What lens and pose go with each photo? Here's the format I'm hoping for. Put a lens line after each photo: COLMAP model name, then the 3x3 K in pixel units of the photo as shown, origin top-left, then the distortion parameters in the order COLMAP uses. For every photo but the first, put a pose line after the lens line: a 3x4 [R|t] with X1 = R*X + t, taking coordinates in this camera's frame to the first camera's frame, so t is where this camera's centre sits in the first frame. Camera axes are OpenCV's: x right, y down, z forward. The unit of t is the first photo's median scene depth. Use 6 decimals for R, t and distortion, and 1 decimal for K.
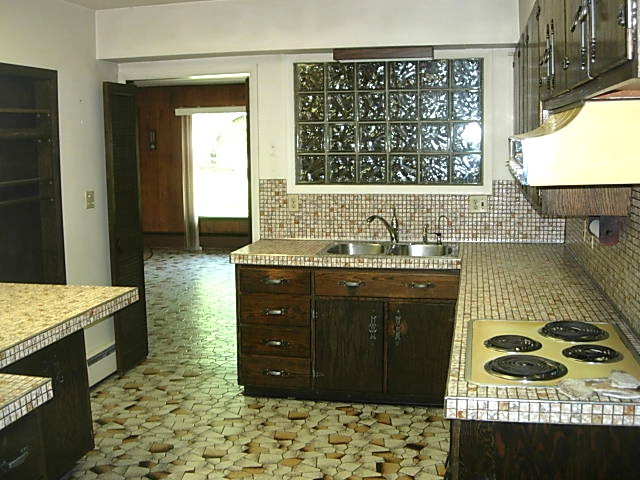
lens RADIAL K [[742.4, 0, 320.0], [0, 742.4, 240.0], [0, 0, 1]] dist [-0.180719, 0.037350]
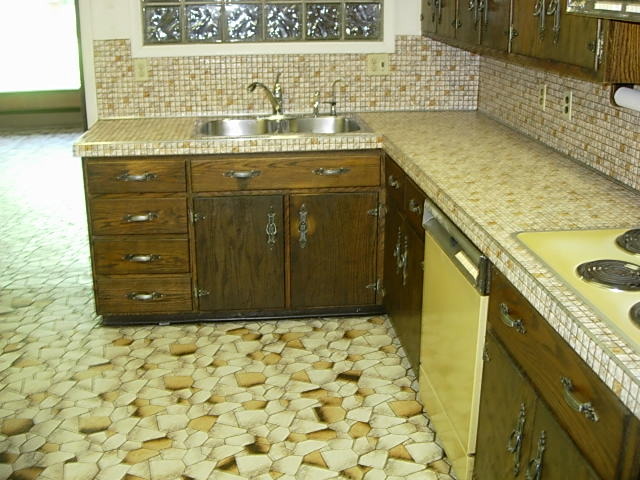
lens RADIAL K [[742.4, 0, 320.0], [0, 742.4, 240.0], [0, 0, 1]] dist [-0.180719, 0.037350]
pose [[0.952169, -0.089073, 0.292302, -0.105413], [0.033883, 0.981450, 0.188703, -0.014643], [-0.303688, -0.169773, 0.937524, 0.240725]]
